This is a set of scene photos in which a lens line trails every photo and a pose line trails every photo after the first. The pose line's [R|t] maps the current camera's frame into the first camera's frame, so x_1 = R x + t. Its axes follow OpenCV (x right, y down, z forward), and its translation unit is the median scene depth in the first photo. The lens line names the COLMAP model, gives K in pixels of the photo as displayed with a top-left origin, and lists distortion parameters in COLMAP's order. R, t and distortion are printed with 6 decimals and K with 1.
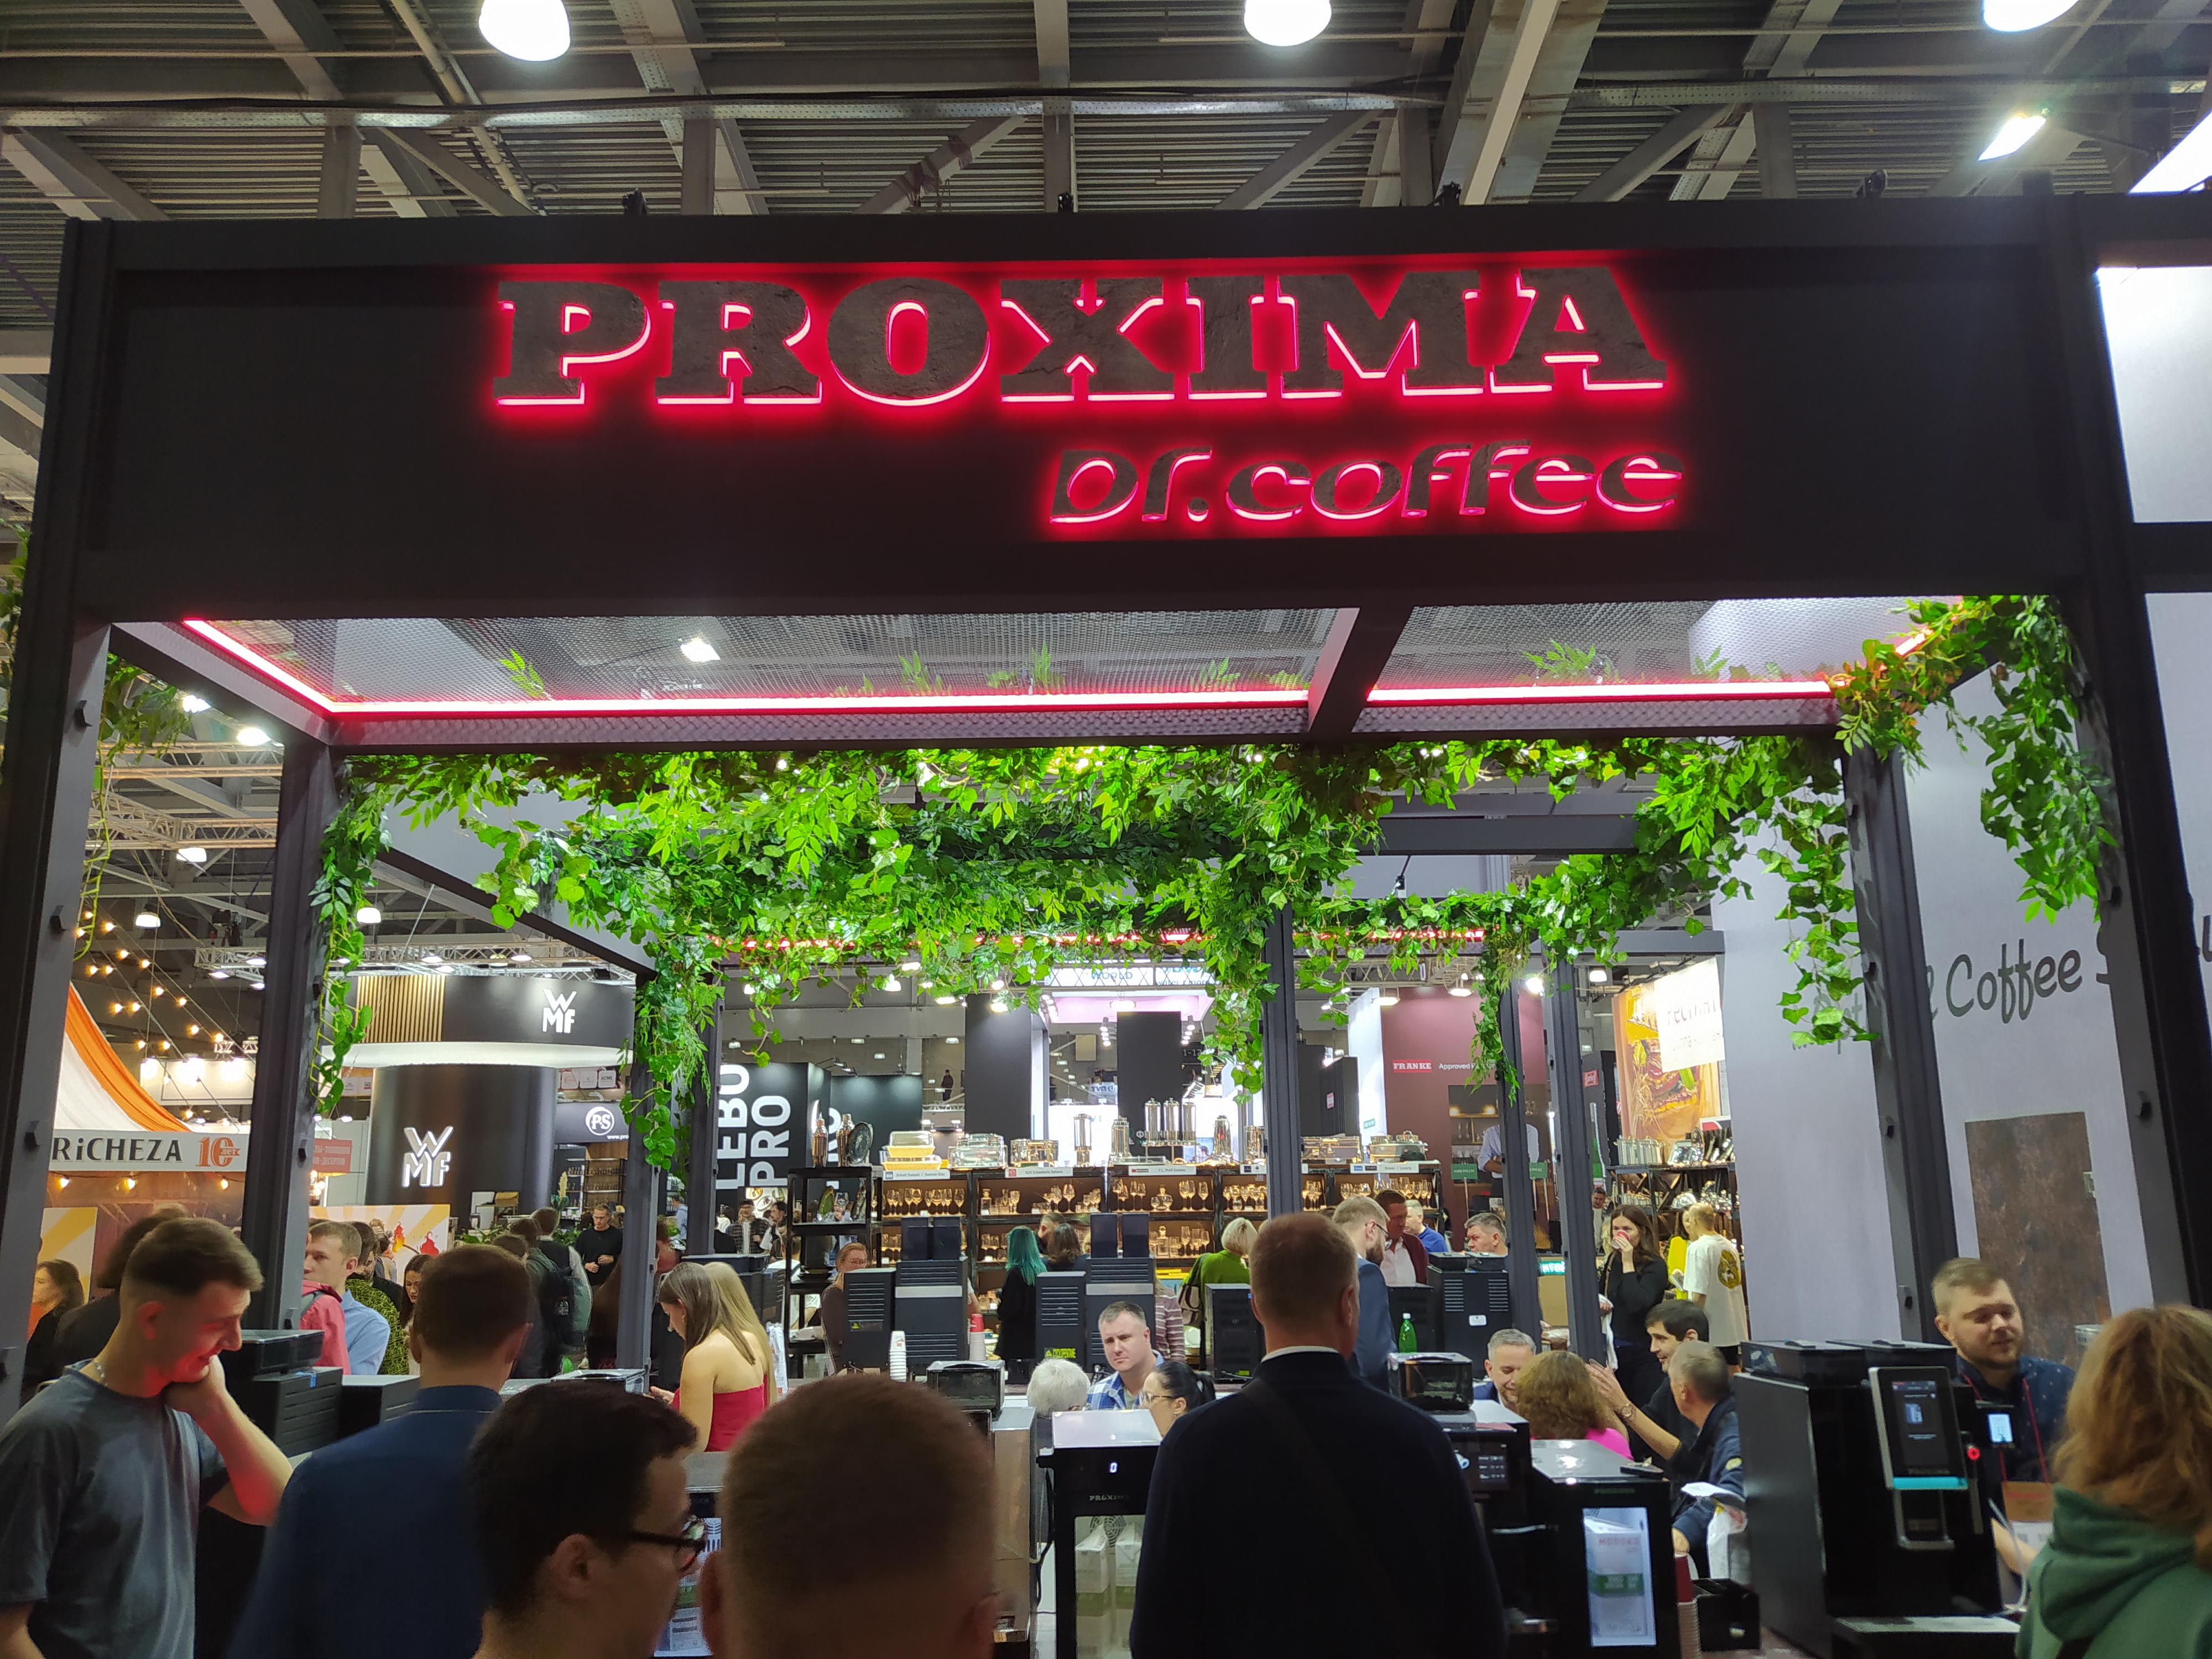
lens RADIAL K [[1764.0, 0, 1096.0], [0, 1764.0, 843.8], [0, 0, 1]] dist [0.008833, -0.009035]
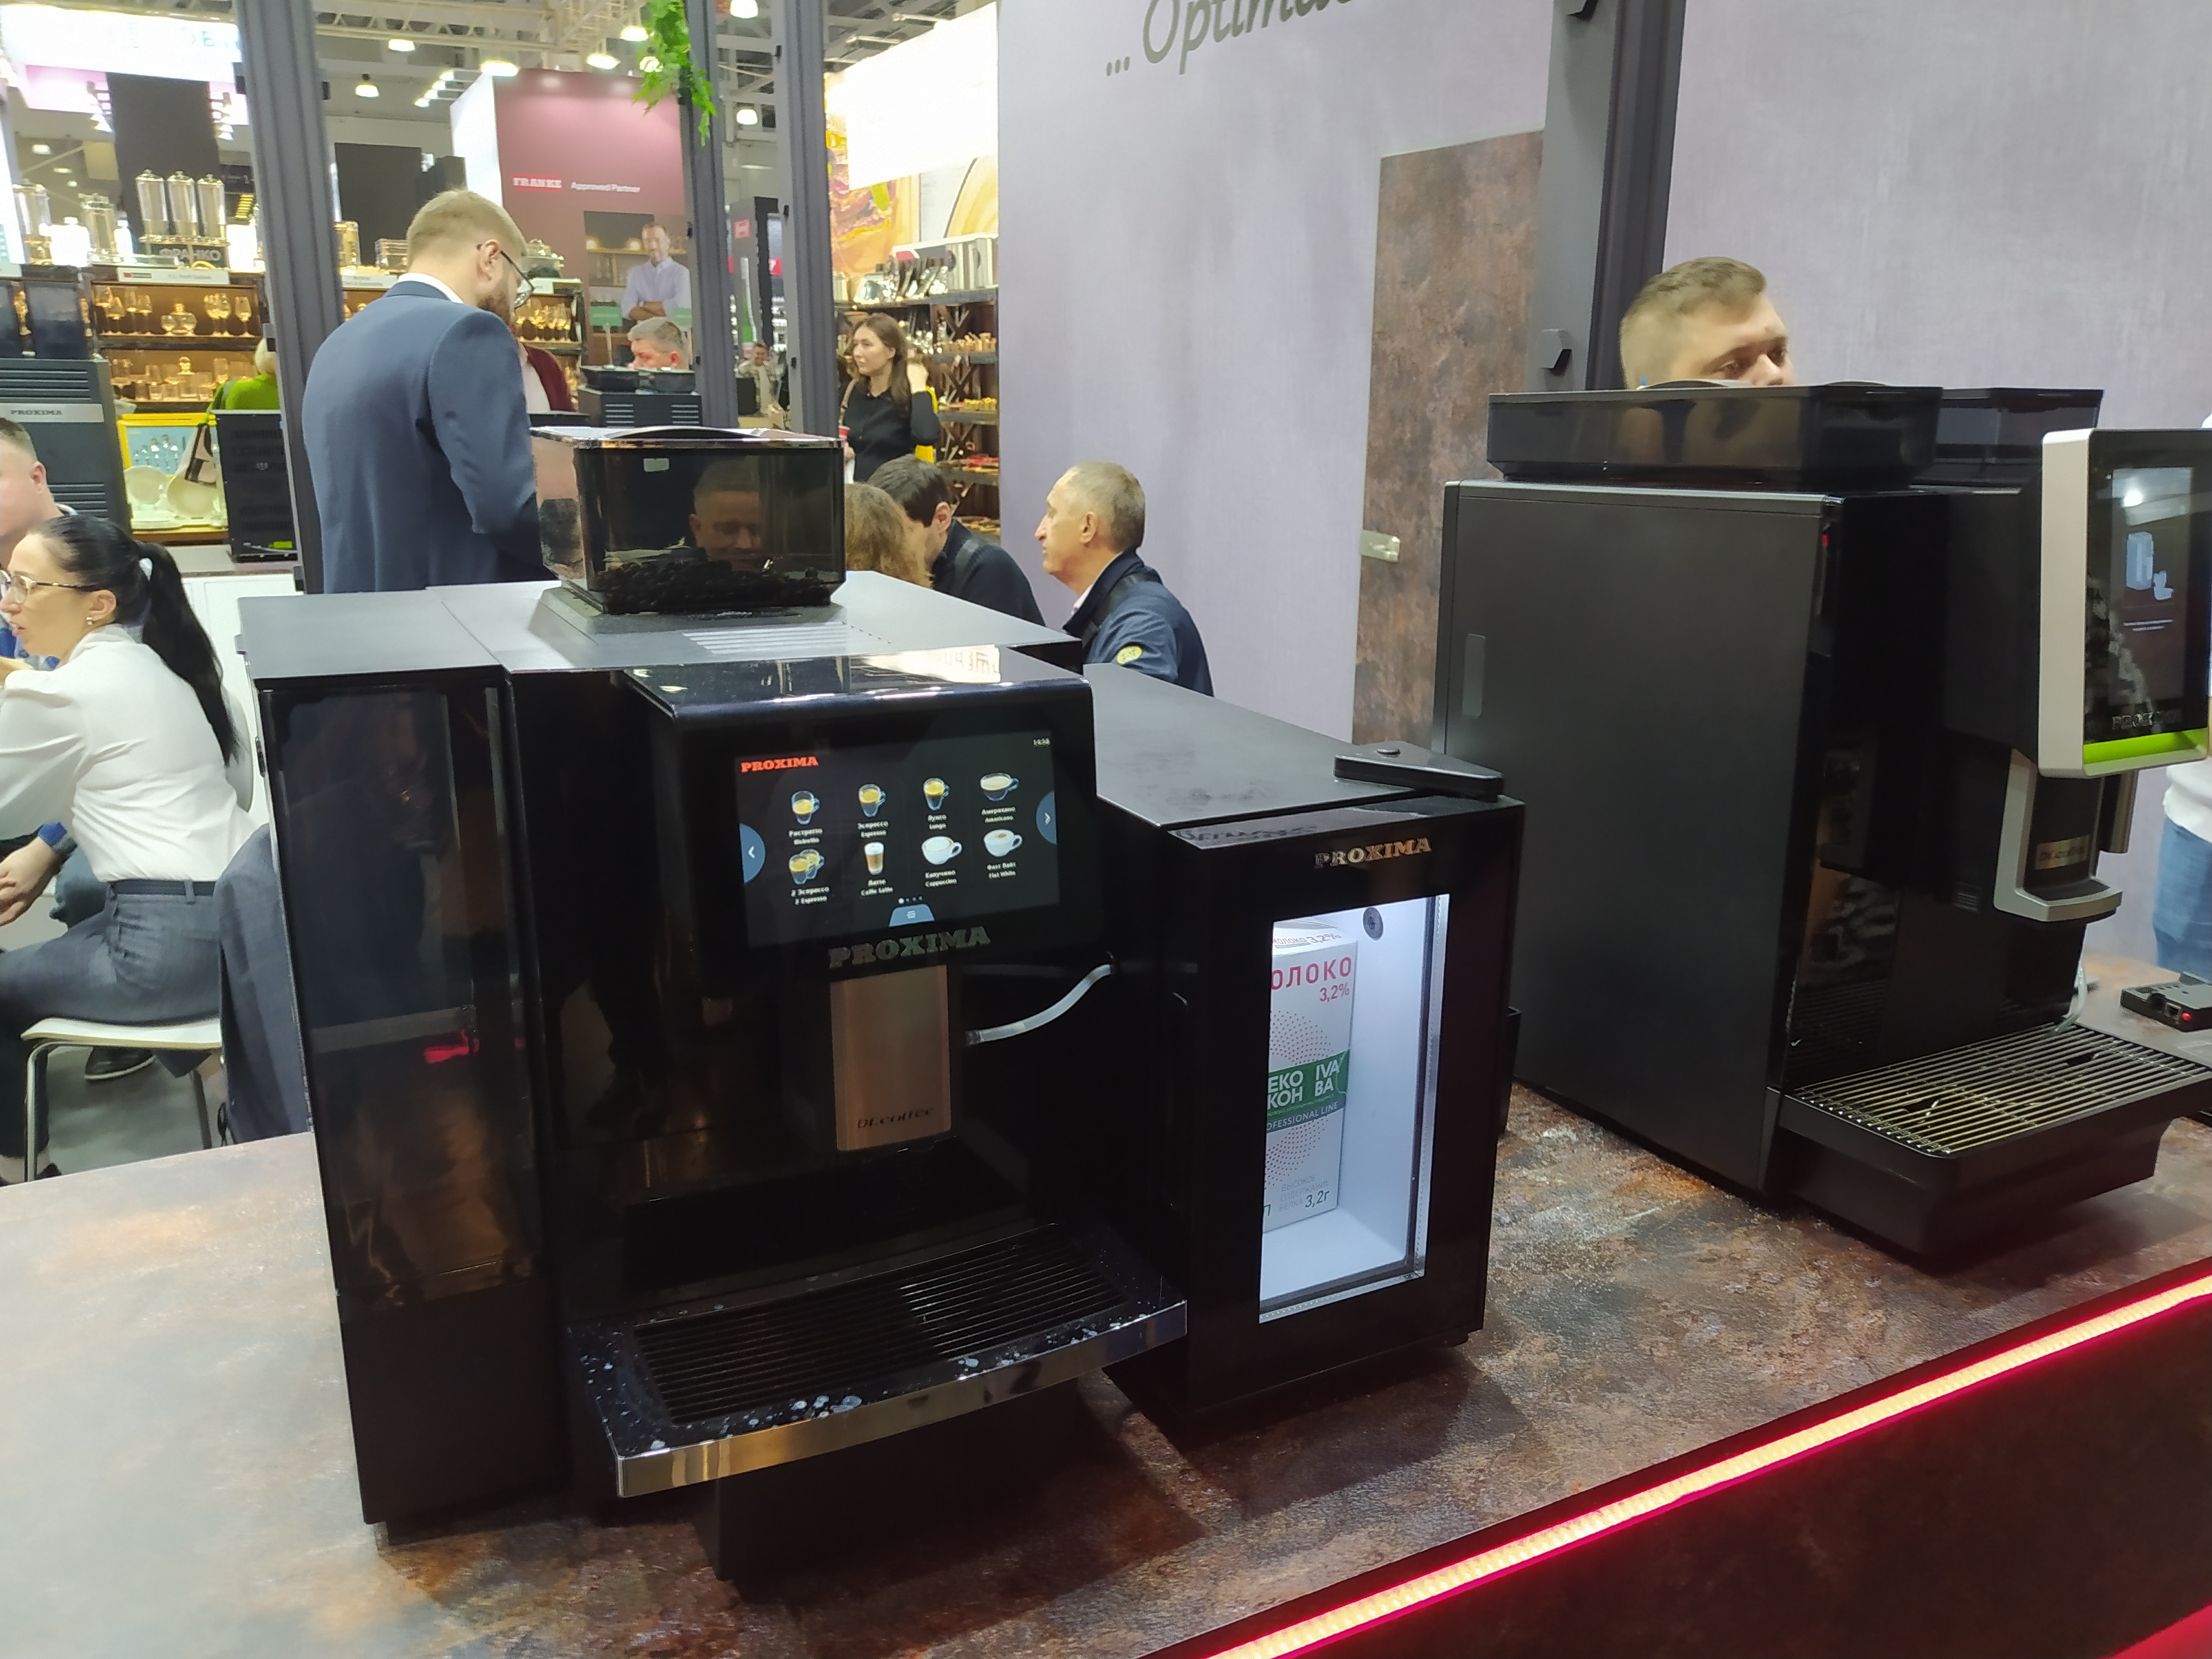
lens RADIAL K [[1764.0, 0, 1089.4], [0, 1764.0, 842.7], [0, 0, 1]] dist [0.008833, -0.009035]
pose [[0.892567, -0.100751, 0.439514, 0.030435], [-0.101989, 0.904350, 0.414427, 0.061344], [-0.439229, -0.414729, 0.796918, 0.193038]]
